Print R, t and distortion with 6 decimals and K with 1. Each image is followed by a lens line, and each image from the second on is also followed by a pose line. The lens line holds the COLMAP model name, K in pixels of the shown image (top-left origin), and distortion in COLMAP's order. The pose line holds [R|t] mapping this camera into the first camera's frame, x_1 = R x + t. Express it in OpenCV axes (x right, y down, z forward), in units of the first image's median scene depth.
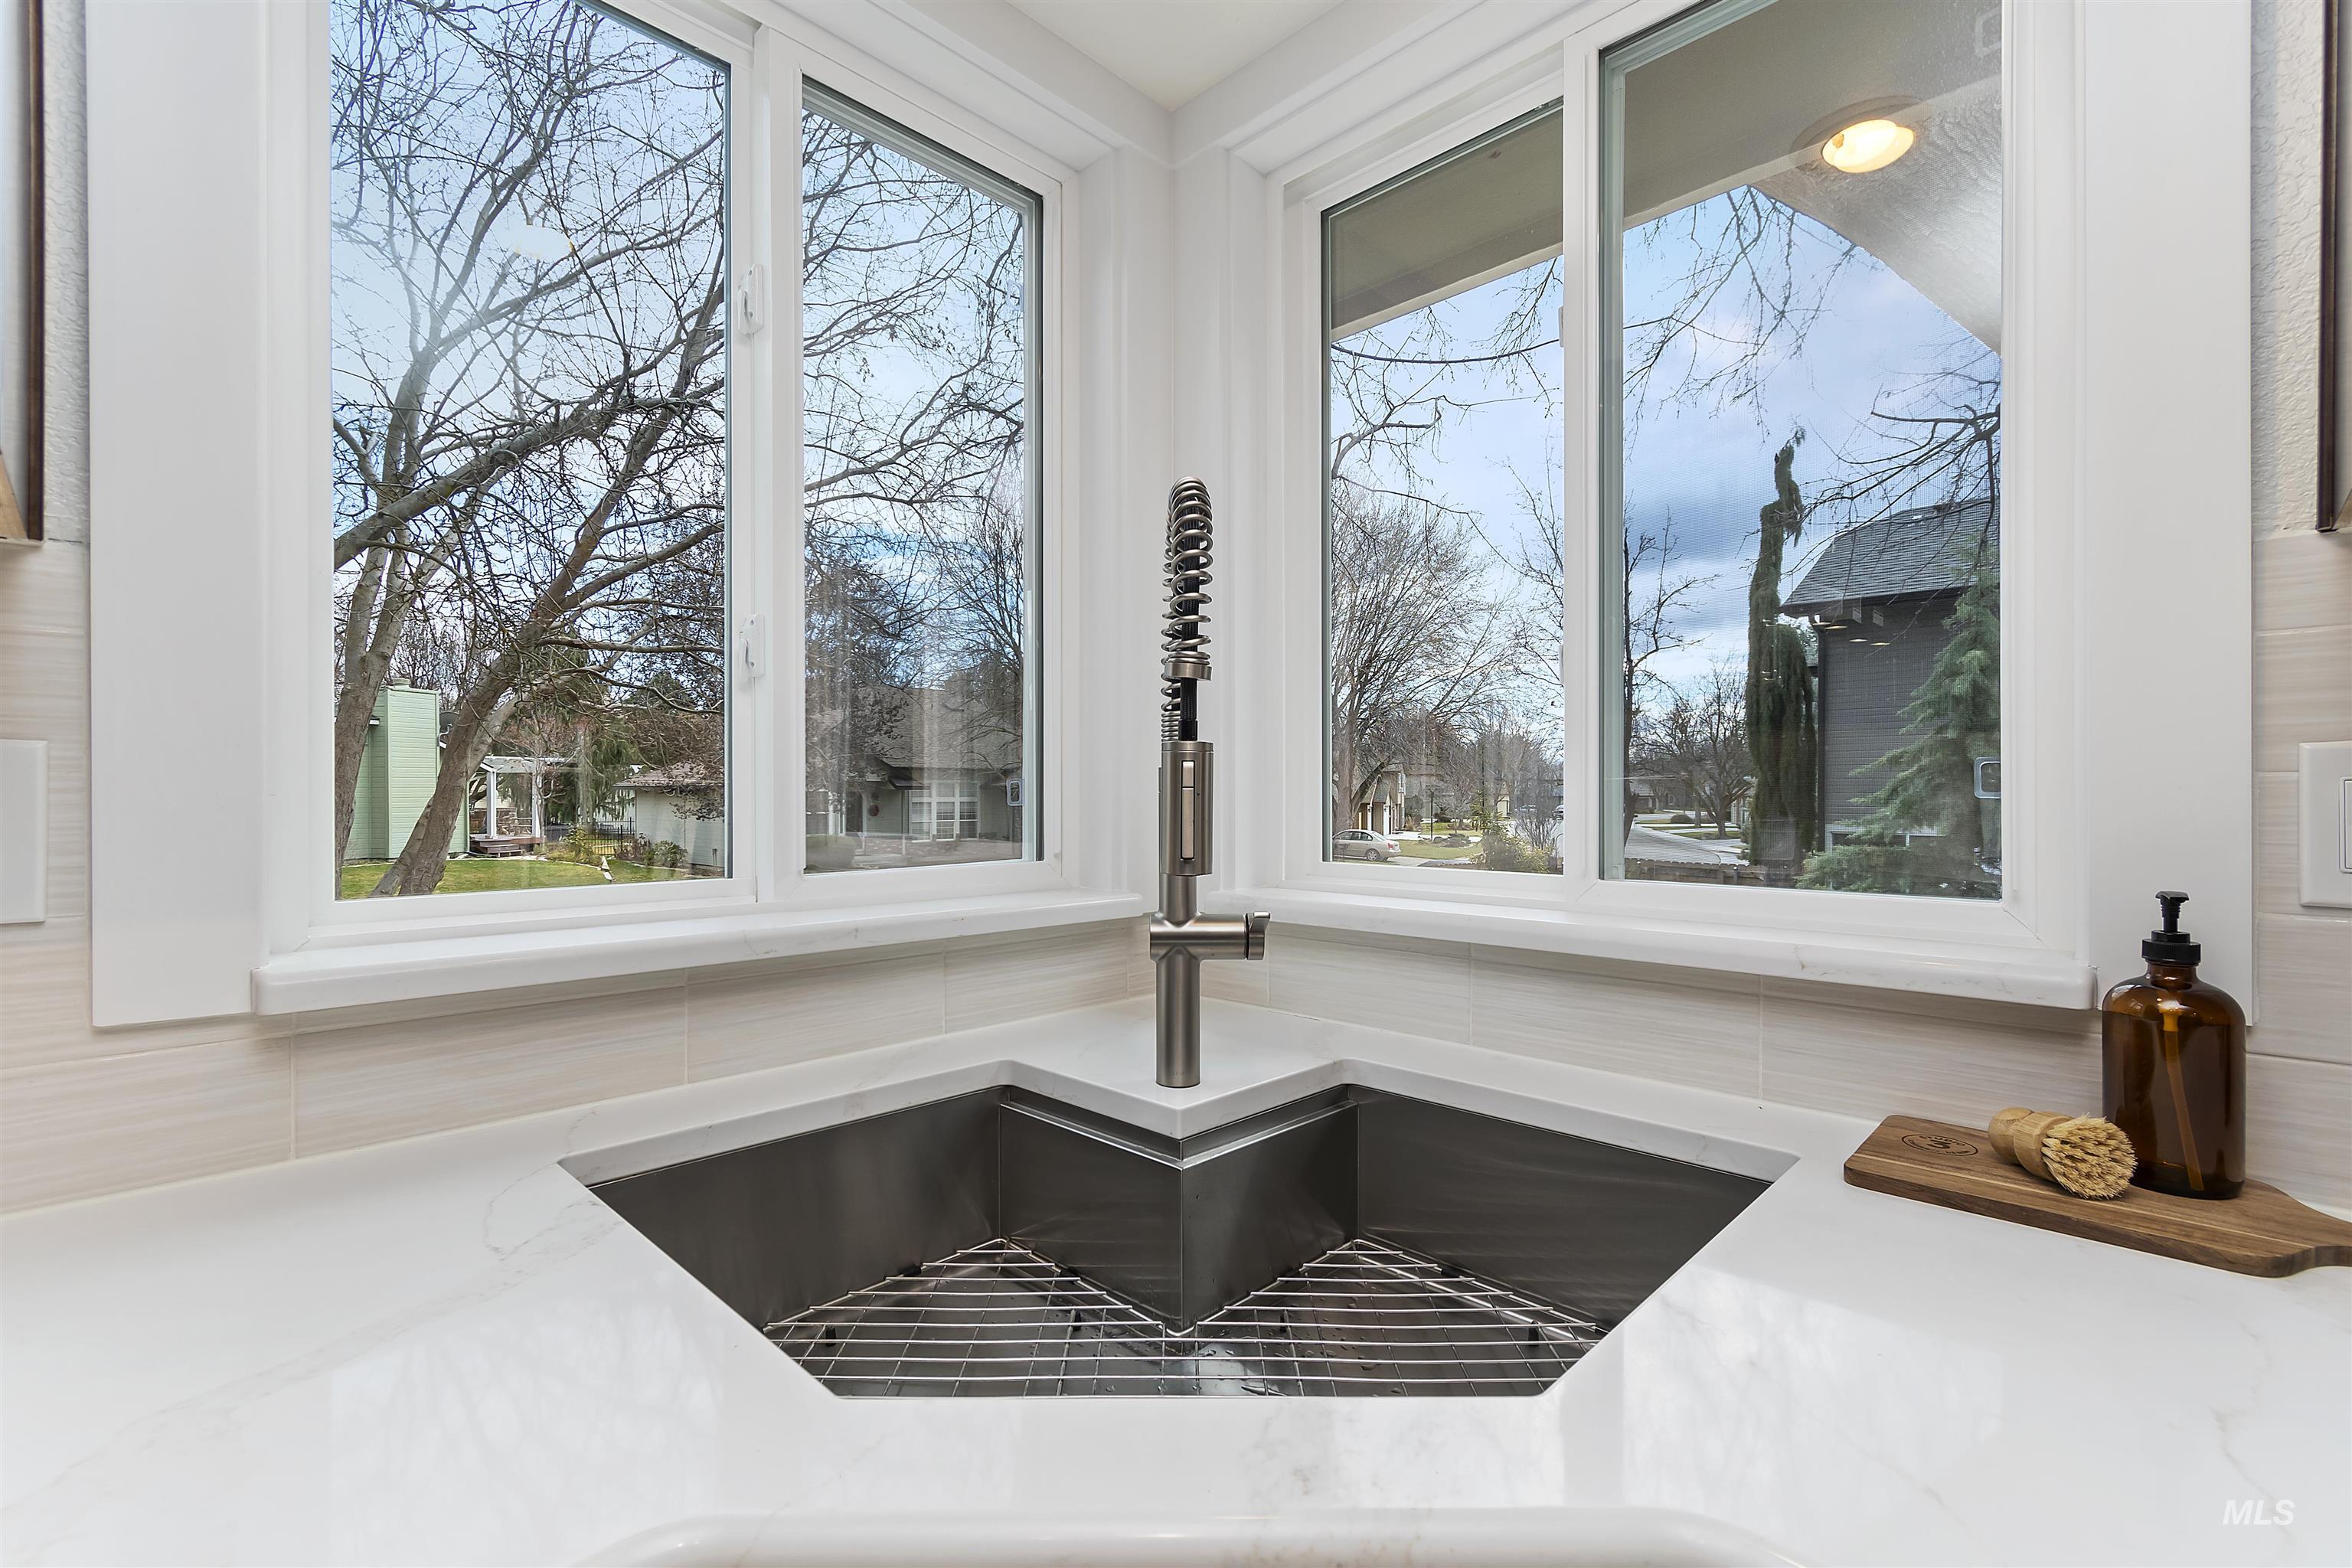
lens RADIAL K [[1033.1, 0, 1180.6], [0, 1033.1, 800.7], [0, 0, 1]] dist [0.014931, 0.000136]
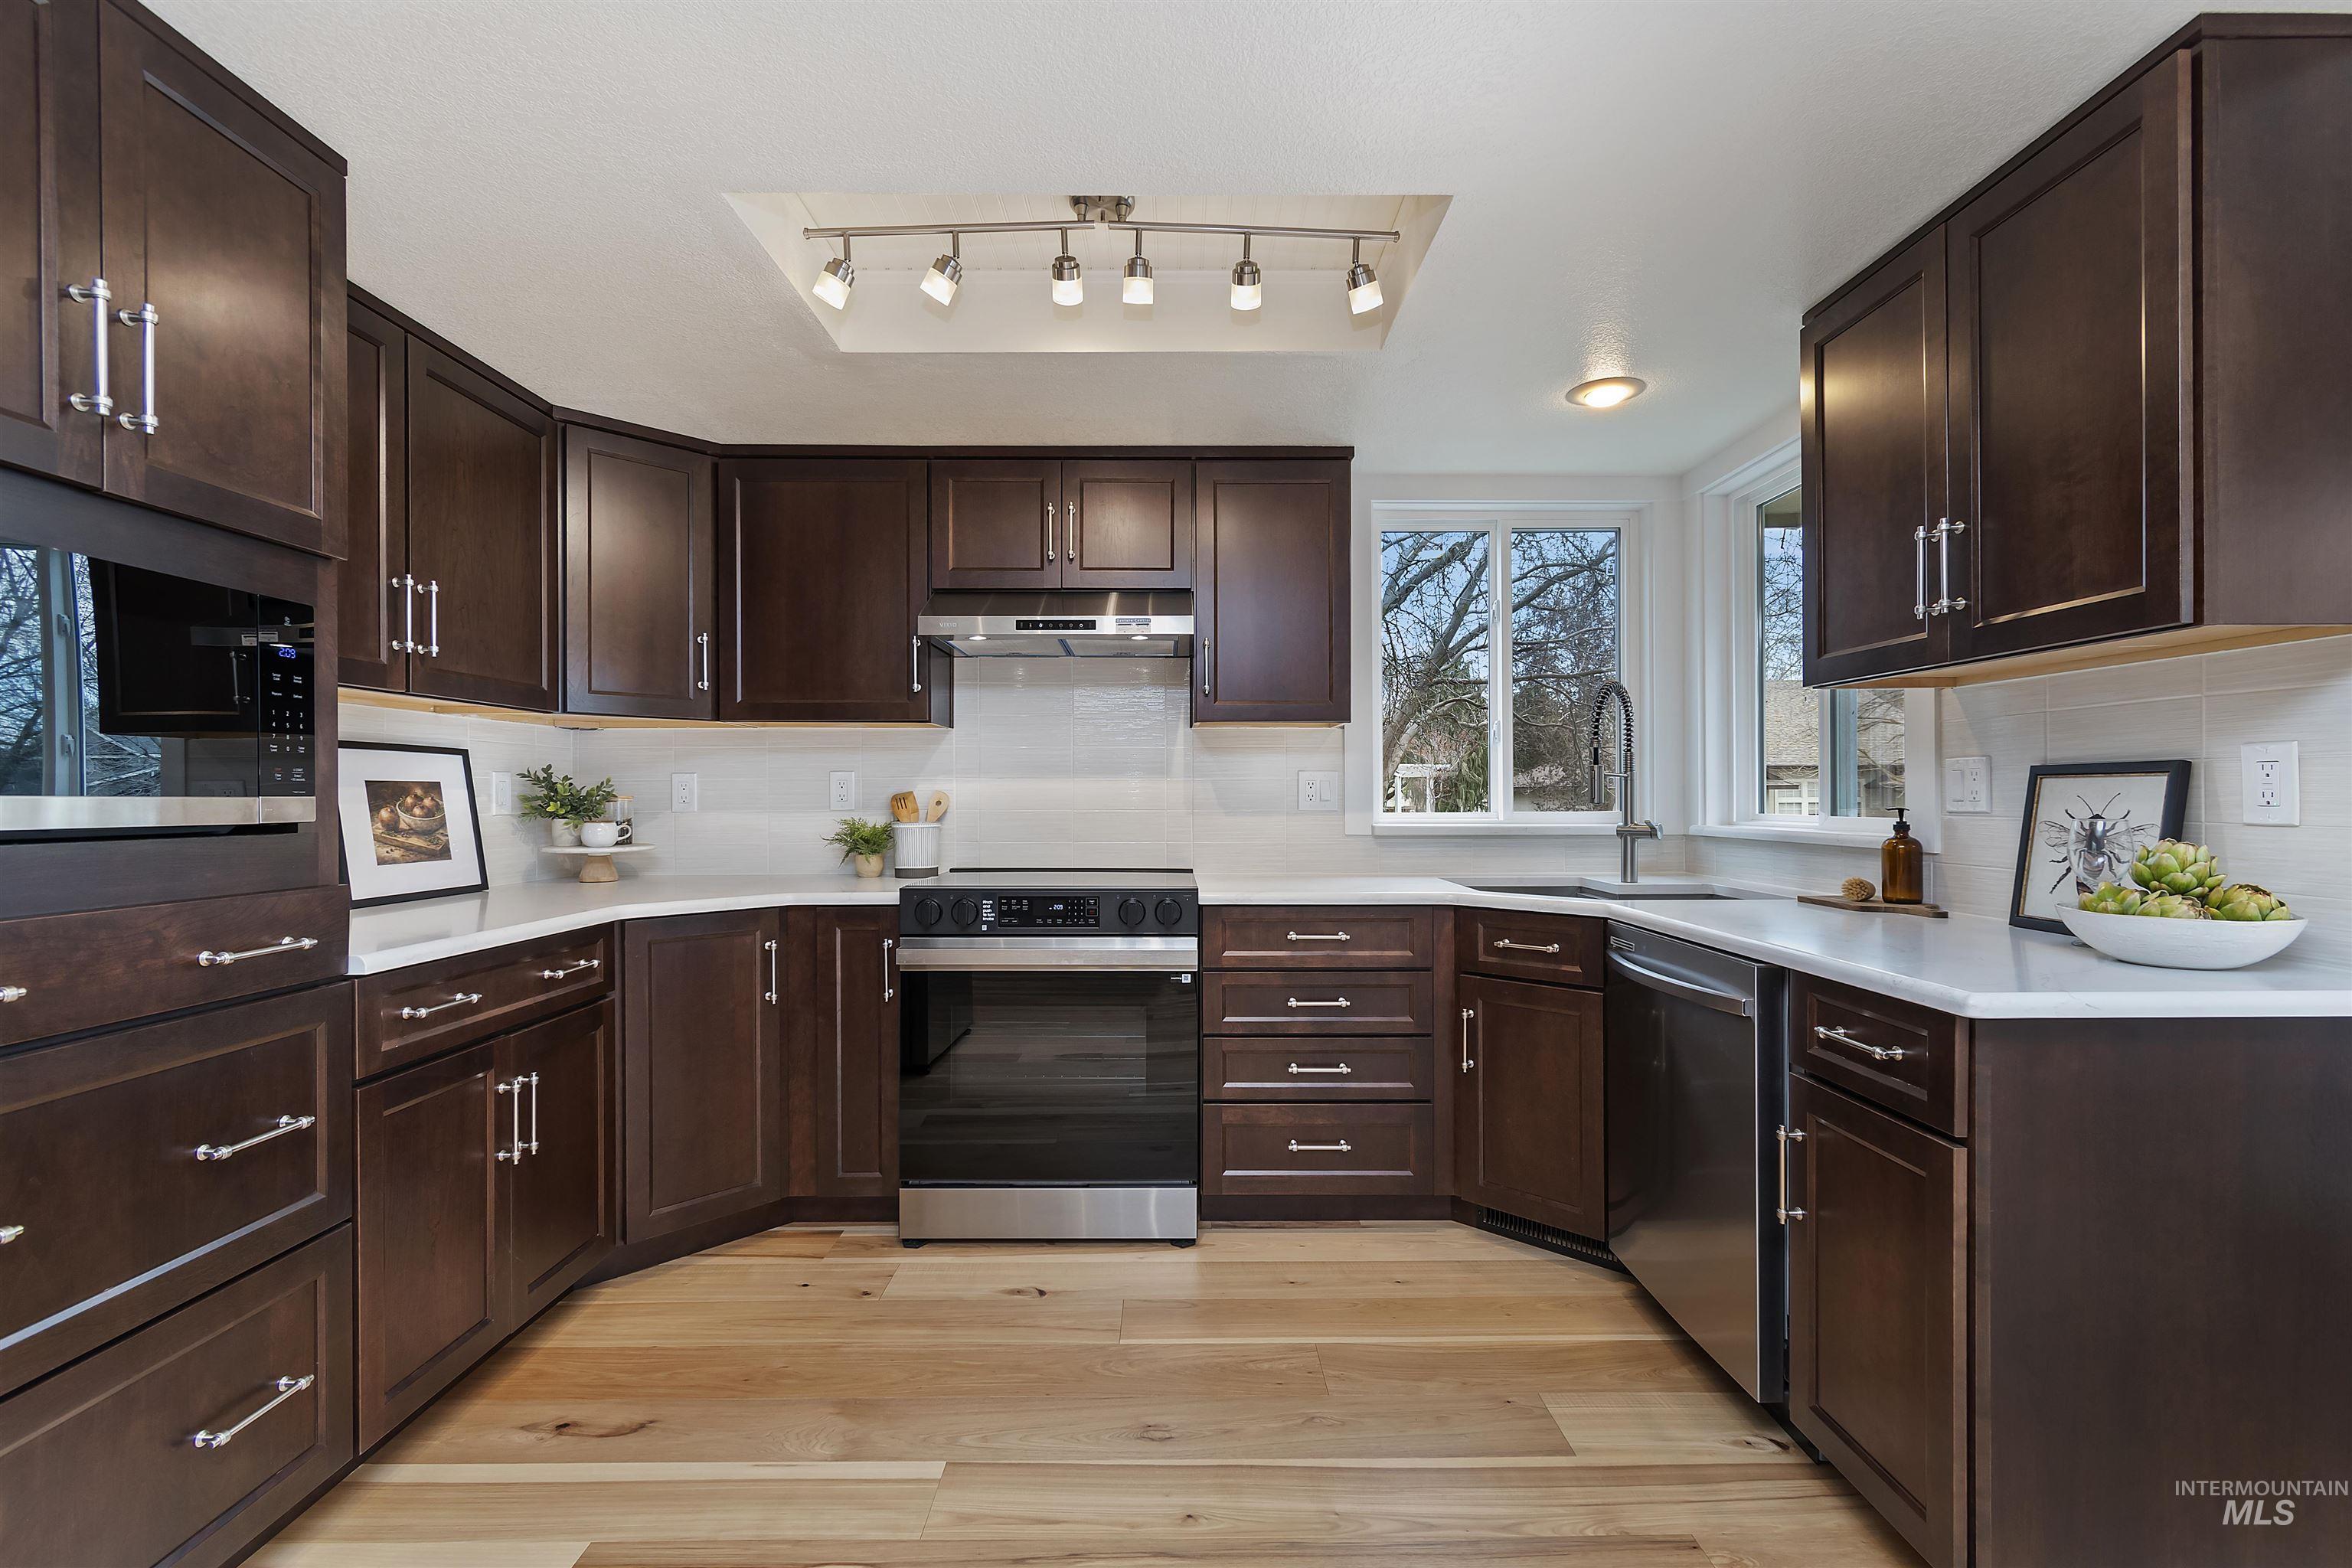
lens RADIAL K [[1033.1, 0, 1178.9], [0, 1033.1, 796.9], [0, 0, 1]] dist [0.014931, 0.000136]
pose [[0.702044, 0.002053, -0.712131, 0.819198], [-0.005917, 0.999978, -0.002950, 0.037725], [0.712109, 0.006285, 0.702041, -1.325945]]
